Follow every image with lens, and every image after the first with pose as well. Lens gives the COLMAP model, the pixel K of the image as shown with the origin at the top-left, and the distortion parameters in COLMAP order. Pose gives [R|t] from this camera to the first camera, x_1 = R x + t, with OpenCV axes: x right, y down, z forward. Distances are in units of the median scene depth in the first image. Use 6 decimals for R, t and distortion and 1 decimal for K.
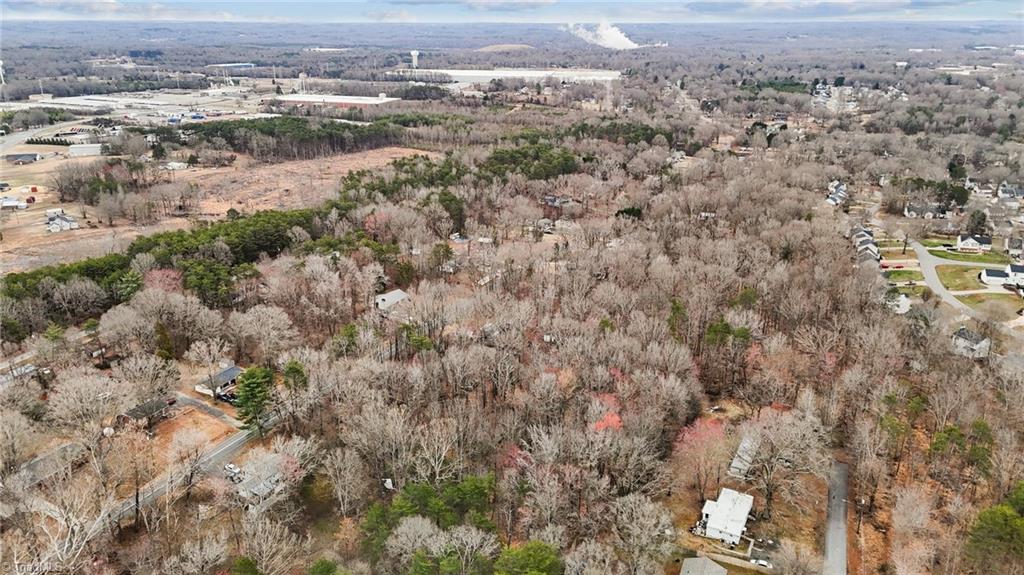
lens RADIAL K [[769.6, 0, 512.0], [0, 769.6, 287.5], [0, 0, 1]] dist [0.030225, 0.002341]
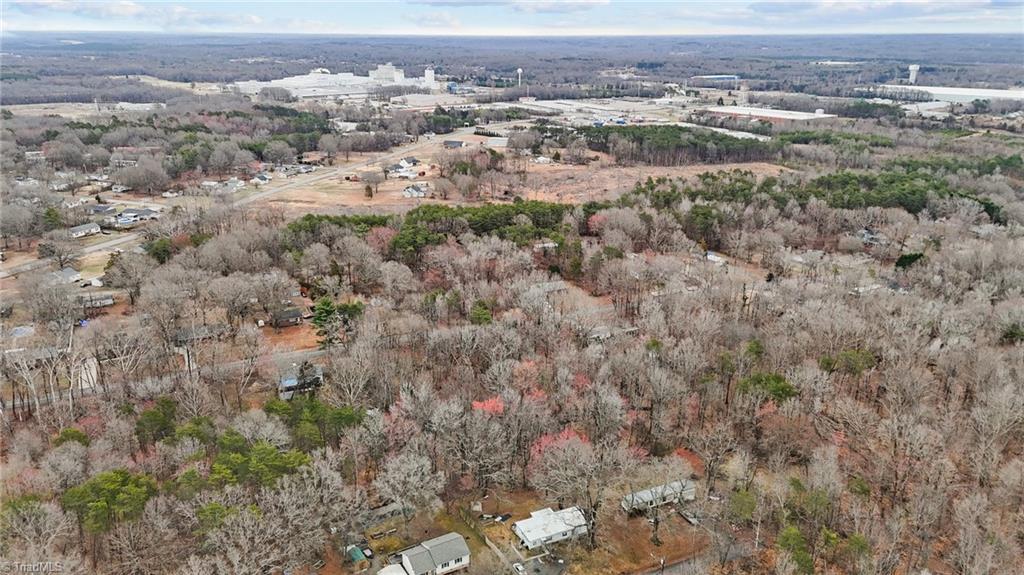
lens RADIAL K [[775.5, 0, 512.0], [0, 775.5, 287.5], [0, 0, 1]] dist [0.084304, -0.092125]
pose [[0.790884, 0.187488, -0.582538, 0.131252], [-0.199267, 0.978933, 0.044532, -0.008218], [0.578614, 0.080861, 0.811583, 0.030040]]
